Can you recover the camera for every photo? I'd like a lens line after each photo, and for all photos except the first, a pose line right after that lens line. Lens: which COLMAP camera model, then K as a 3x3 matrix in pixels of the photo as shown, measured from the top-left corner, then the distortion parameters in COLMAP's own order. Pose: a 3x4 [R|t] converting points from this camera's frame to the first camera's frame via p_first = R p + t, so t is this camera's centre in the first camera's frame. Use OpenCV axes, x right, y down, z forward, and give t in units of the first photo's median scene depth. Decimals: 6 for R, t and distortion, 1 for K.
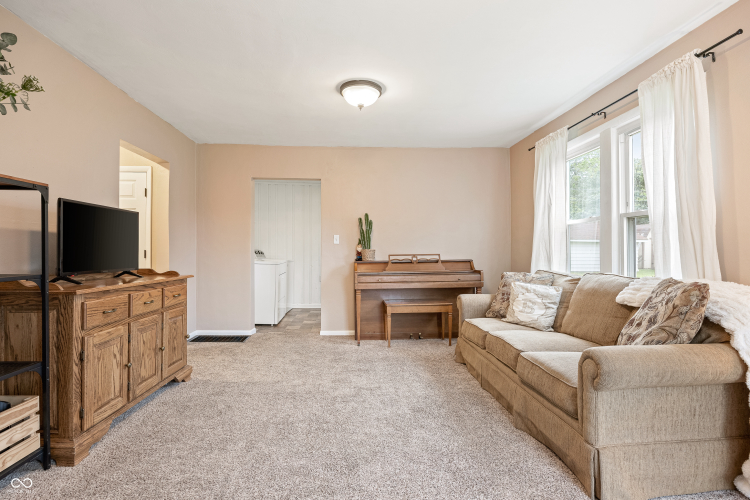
lens RADIAL K [[374.8, 0, 375.0], [0, 374.8, 250.0], [0, 0, 1]] dist [-0.001041, -0.000066]
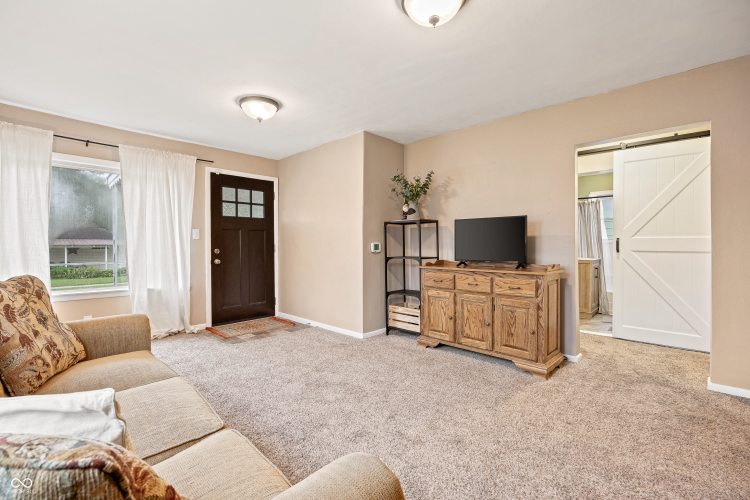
lens RADIAL K [[328.5, 0, 370.7], [0, 328.5, 250.1], [0, 0, 1]] dist [-0.015856, 0.000412]
pose [[-0.736037, 0.007768, -0.676897, 0.565042], [0.002903, 0.999961, 0.008320, 0.001184], [0.676935, 0.004159, -0.736031, 1.839313]]
